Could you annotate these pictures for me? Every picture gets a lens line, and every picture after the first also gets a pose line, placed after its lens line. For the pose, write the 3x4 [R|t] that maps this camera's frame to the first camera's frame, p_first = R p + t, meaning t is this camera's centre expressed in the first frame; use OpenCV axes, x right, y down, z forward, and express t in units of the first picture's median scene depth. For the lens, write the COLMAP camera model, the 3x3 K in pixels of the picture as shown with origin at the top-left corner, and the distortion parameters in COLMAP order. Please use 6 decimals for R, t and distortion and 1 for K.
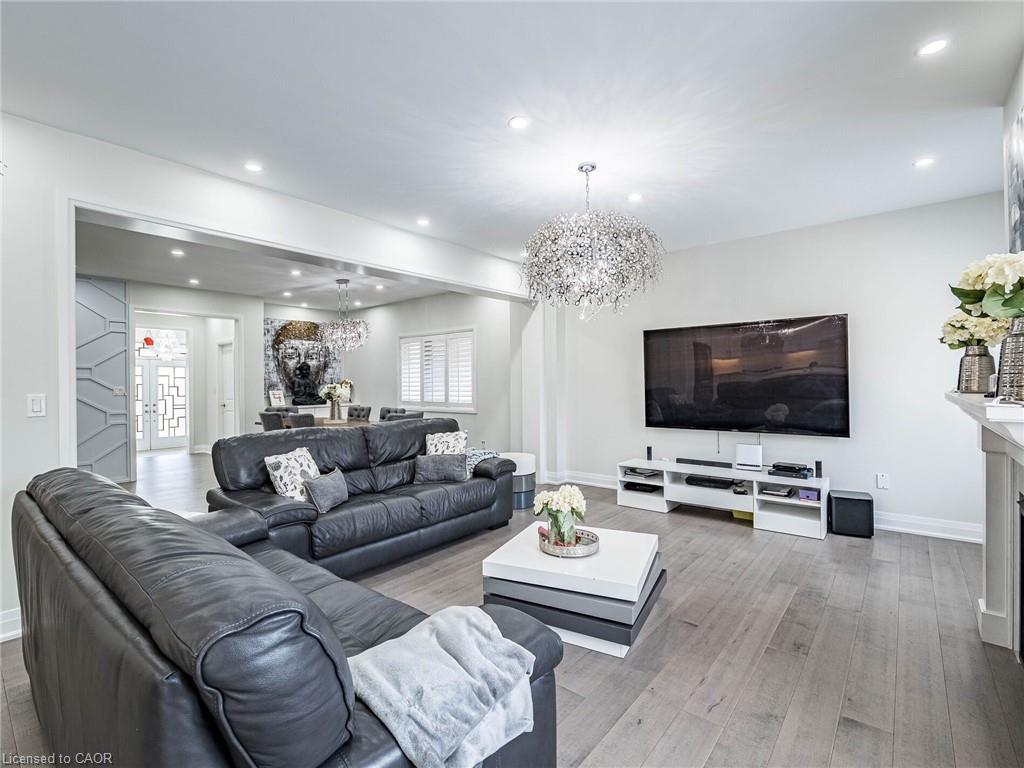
lens RADIAL K [[475.1, 0, 504.9], [0, 475.1, 380.7], [0, 0, 1]] dist [-0.014075, 0.000140]
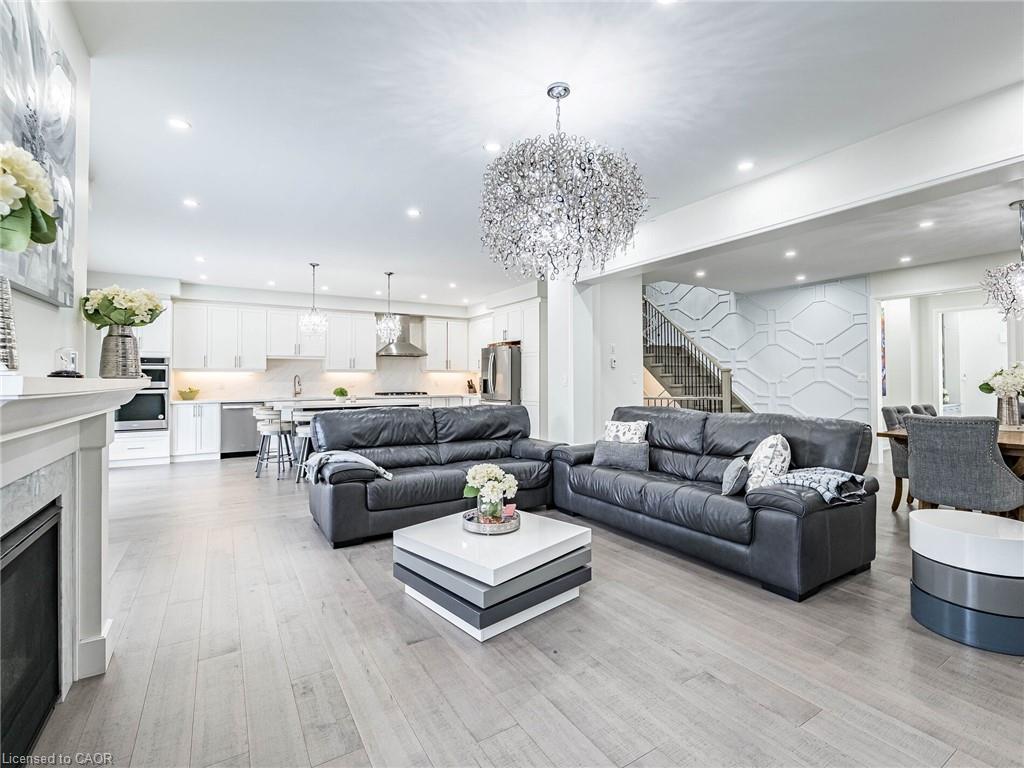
lens RADIAL K [[474.4, 0, 512.3], [0, 474.4, 368.9], [0, 0, 1]] dist [-0.011162, 0.000356]
pose [[-0.308435, -0.011490, -0.951176, 0.536402], [0.007093, 0.999871, -0.014378, 0.013733], [0.951219, -0.011181, -0.308314, 0.662943]]
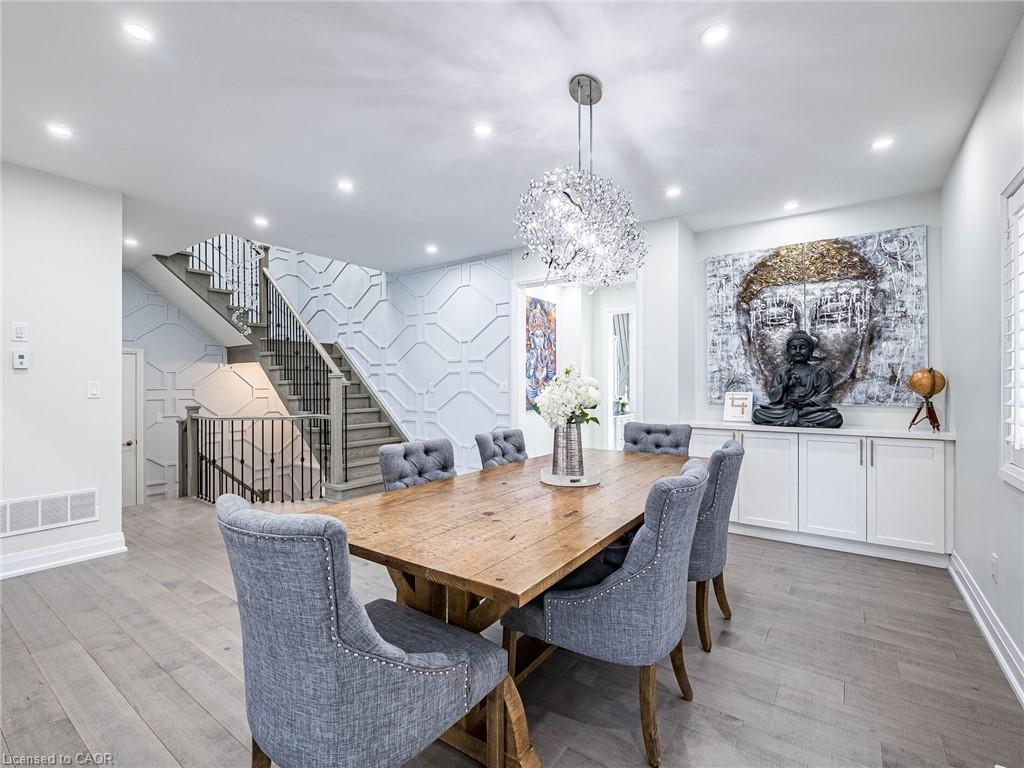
lens RADIAL K [[475.1, 0, 504.9], [0, 475.1, 380.7], [0, 0, 1]] dist [-0.014075, 0.000140]
pose [[0.077927, 0.001001, -0.996959, 0.011866], [0.002826, 0.999995, 0.001225, 0.011625], [0.996955, -0.002913, 0.077924, 1.091203]]
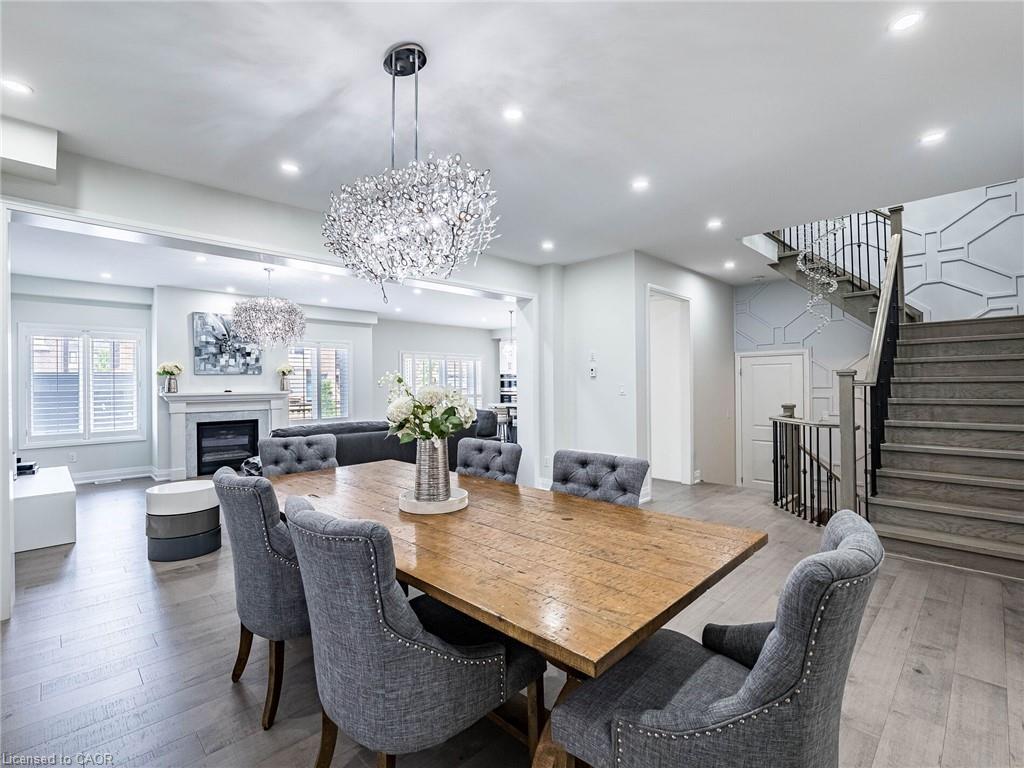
lens RADIAL K [[475.1, 0, 504.9], [0, 475.1, 380.7], [0, 0, 1]] dist [-0.014075, 0.000140]
pose [[-0.995423, 0.020839, 0.093272, -0.526348], [0.020040, 0.999754, -0.009487, 0.009845], [-0.093446, -0.007575, -0.995596, 1.570766]]
